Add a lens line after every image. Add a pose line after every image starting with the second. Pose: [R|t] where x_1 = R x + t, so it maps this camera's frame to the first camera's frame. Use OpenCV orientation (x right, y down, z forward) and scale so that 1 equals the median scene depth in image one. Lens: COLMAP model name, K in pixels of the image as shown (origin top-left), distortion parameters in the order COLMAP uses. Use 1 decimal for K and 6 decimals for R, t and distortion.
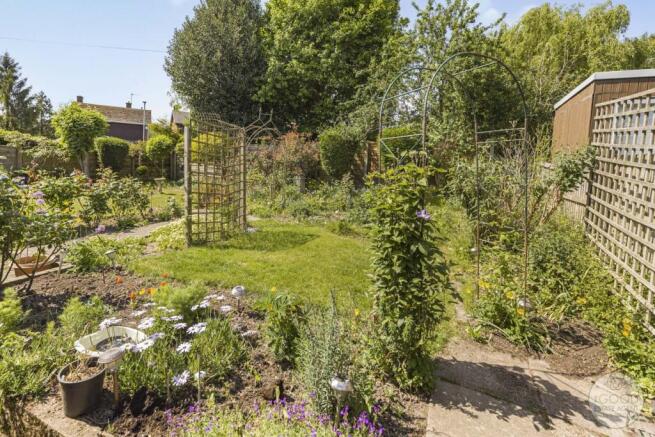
lens RADIAL K [[308.5, 0, 311.0], [0, 308.5, 178.4], [0, 0, 1]] dist [0.003330, 0.000126]
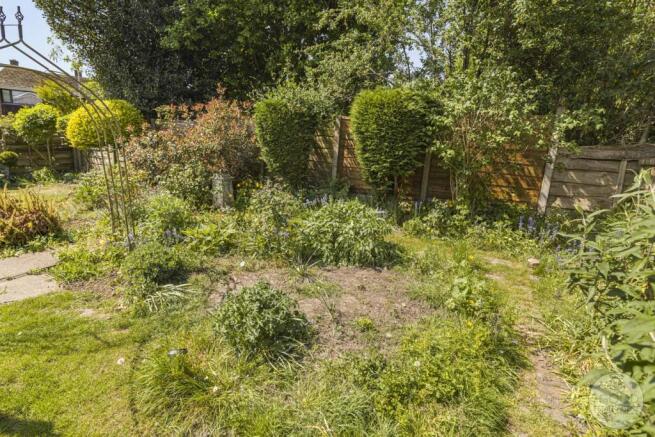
lens RADIAL K [[307.5, 0, 313.5], [0, 307.5, 207.0], [0, 0, 1]] dist [0.012285, -0.000212]
pose [[0.999920, 0.006592, 0.010814, 0.113941], [-0.008142, 0.988613, 0.150258, -0.030004], [-0.009700, -0.150334, 0.988588, 0.336453]]
